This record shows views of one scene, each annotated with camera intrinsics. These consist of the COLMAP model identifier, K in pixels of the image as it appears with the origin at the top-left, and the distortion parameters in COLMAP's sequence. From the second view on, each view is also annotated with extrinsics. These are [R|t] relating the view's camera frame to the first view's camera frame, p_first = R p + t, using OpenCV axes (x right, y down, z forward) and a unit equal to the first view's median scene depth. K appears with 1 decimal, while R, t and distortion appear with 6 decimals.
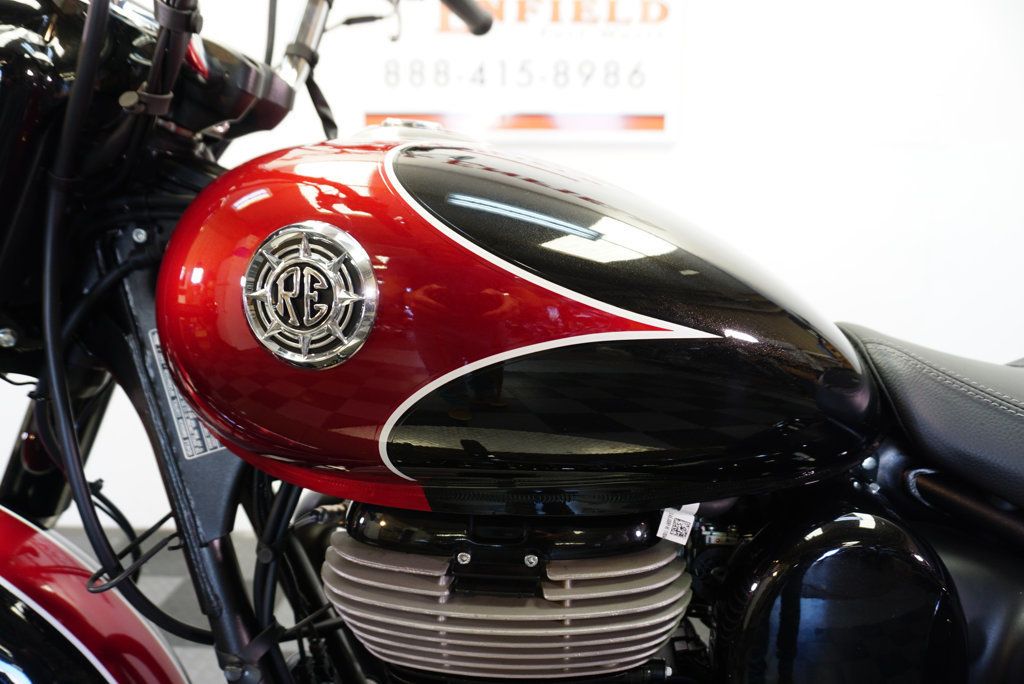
lens RADIAL K [[686.4, 0, 507.7], [0, 686.4, 351.9], [0, 0, 1]] dist [-0.048150, 0.018743]
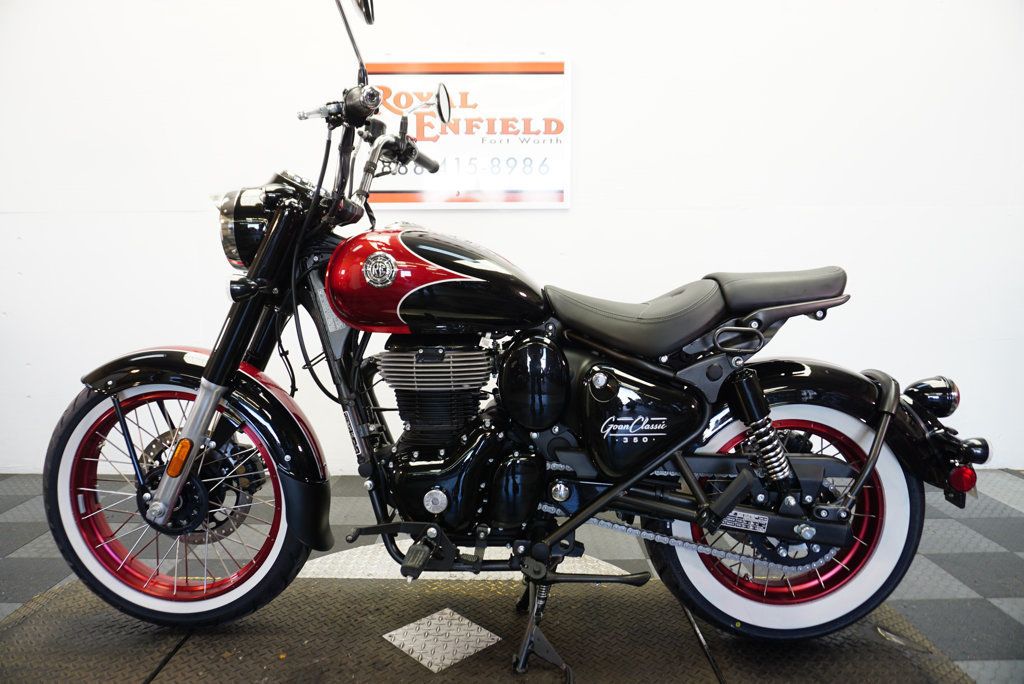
lens RADIAL K [[686.4, 0, 513.3], [0, 686.4, 347.6], [0, 0, 1]] dist [-0.048150, 0.018743]
pose [[0.999333, -0.015138, 0.033225, 0.255521], [0.017510, 0.997228, -0.072312, 0.493142], [-0.032038, 0.072845, 0.996829, -2.189993]]
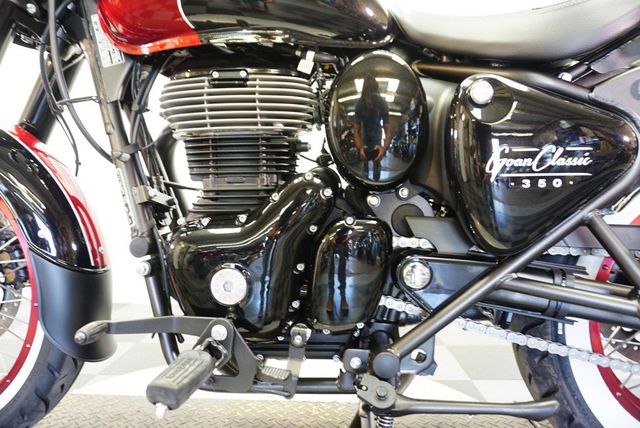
lens RADIAL K [[429.0, 0, 320.7], [0, 429.0, 212.1], [0, 0, 1]] dist [-0.048150, 0.018743]
pose [[0.999908, -0.006431, 0.011961, 0.259736], [0.008110, 0.989233, -0.146121, 0.920216], [-0.010893, 0.146205, 0.989194, -0.379370]]
